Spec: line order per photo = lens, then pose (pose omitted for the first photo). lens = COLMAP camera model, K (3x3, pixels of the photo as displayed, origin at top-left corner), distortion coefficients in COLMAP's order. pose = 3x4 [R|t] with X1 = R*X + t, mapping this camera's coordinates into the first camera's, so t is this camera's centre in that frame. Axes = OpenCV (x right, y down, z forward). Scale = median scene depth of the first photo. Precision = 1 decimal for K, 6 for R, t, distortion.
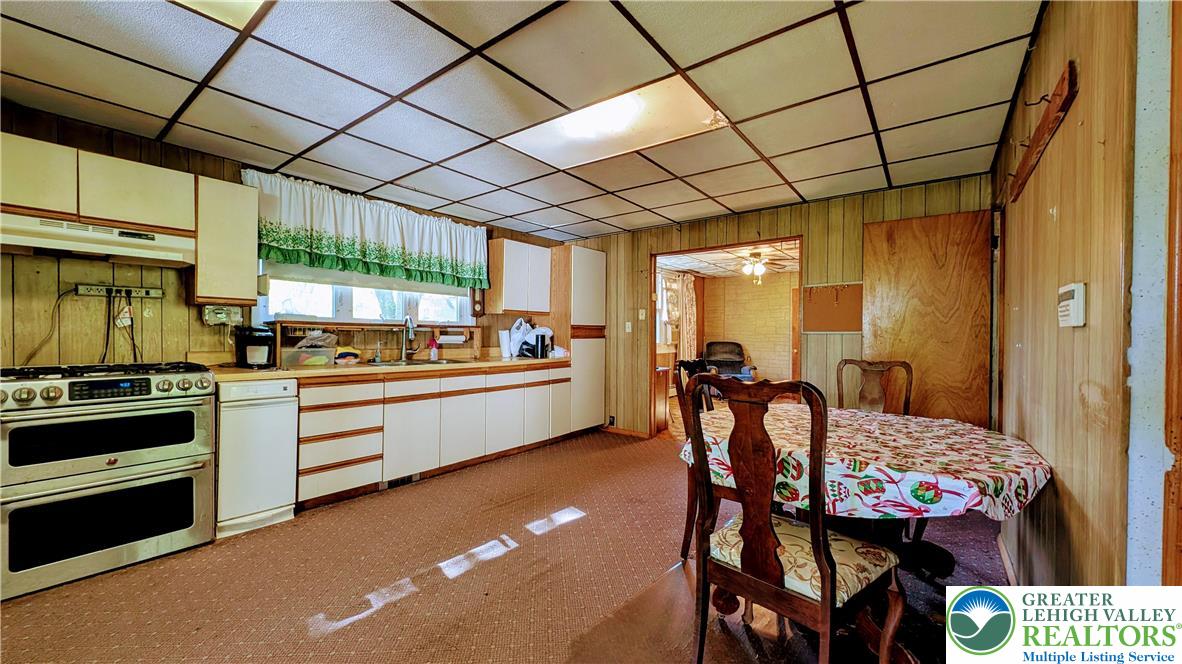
lens RADIAL K [[442.3, 0, 588.9], [0, 442.3, 334.8], [0, 0, 1]] dist [0.007027, -0.003550]
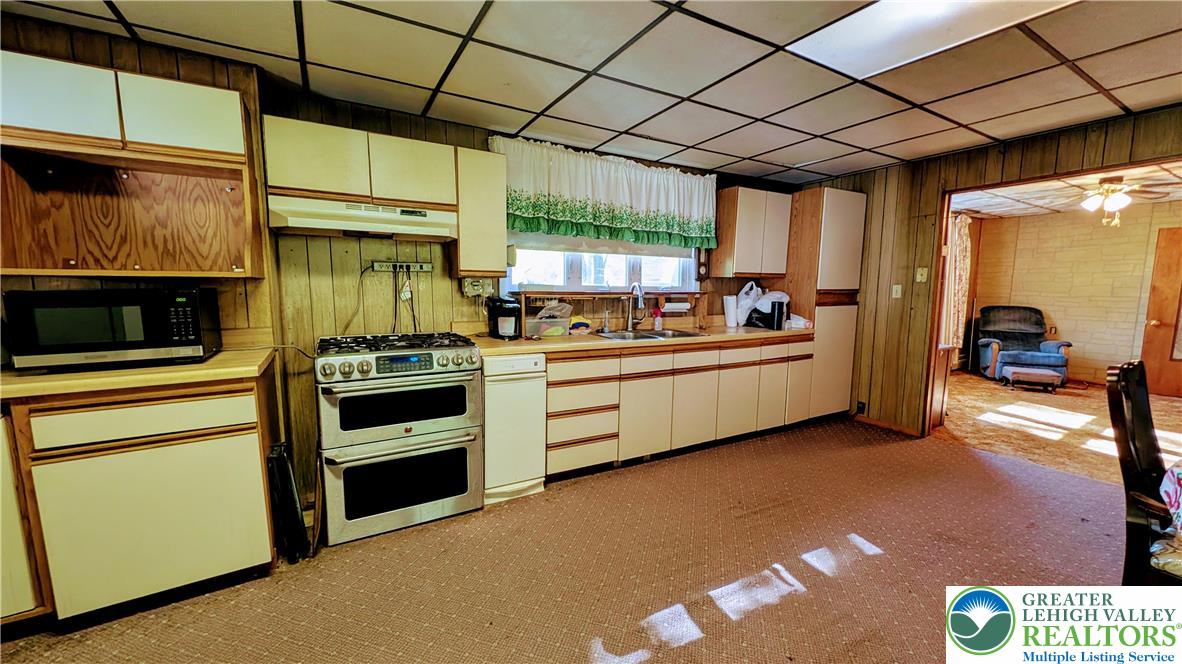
lens RADIAL K [[442.3, 0, 590.4], [0, 442.3, 337.0], [0, 0, 1]] dist [0.007027, -0.003550]
pose [[0.925954, 0.040091, -0.375502, -0.168713], [0.000525, 0.994211, 0.107445, -0.033730], [0.377635, -0.099686, 0.920573, 0.124223]]
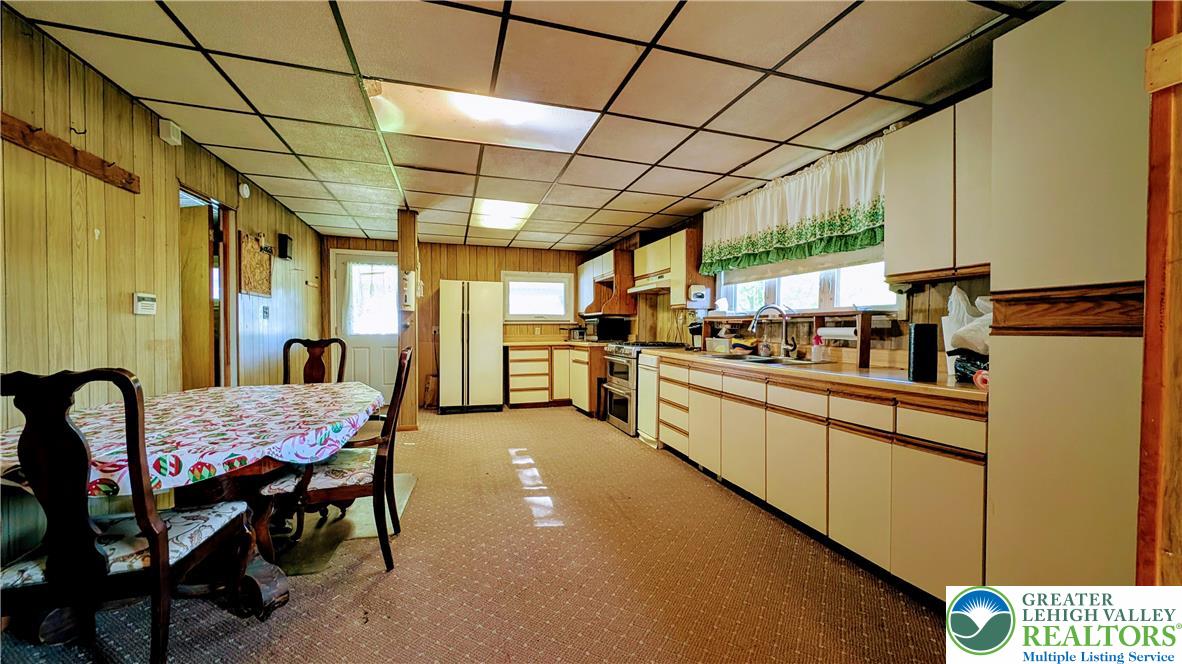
lens RADIAL K [[442.3, 0, 579.1], [0, 442.3, 329.8], [0, 0, 1]] dist [0.007027, -0.003550]
pose [[-0.585159, -0.001411, -0.810918, 0.573317], [-0.004733, 0.999987, 0.001675, 0.007431], [0.810905, 0.004818, -0.585158, 1.358847]]
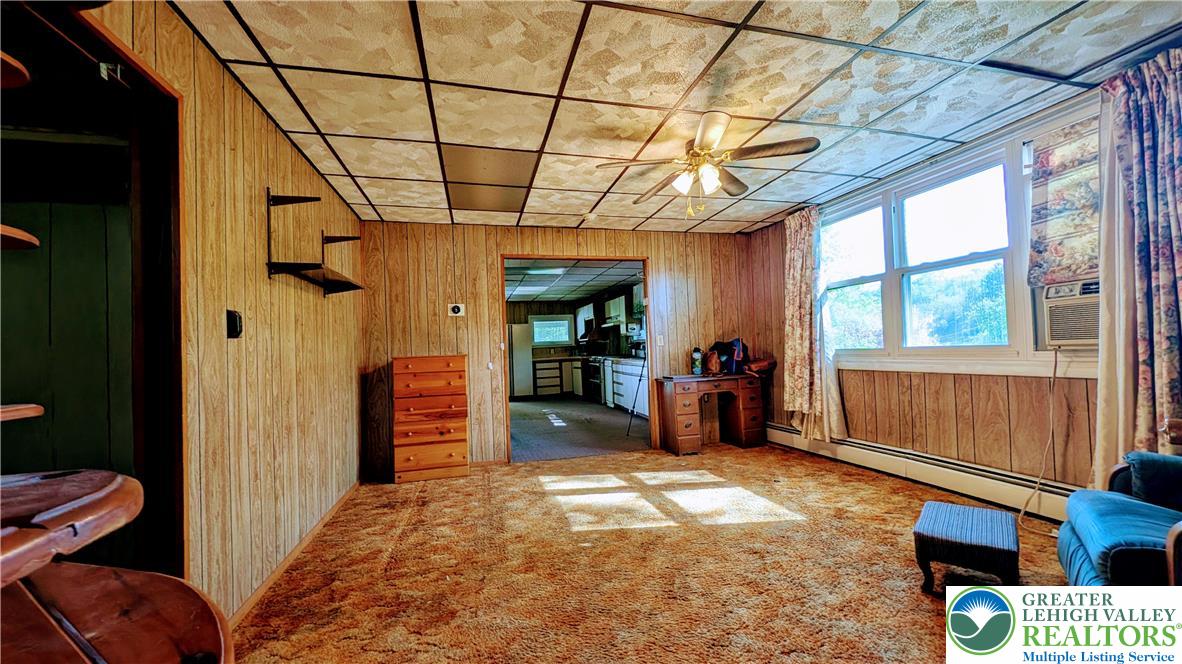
lens RADIAL K [[442.3, 0, 582.9], [0, 442.3, 339.3], [0, 0, 1]] dist [0.007027, -0.003550]
pose [[-0.615880, -0.006916, -0.787810, 1.455018], [0.028180, 0.999128, -0.030801, 0.034935], [0.787336, -0.041170, -0.615148, 2.187416]]
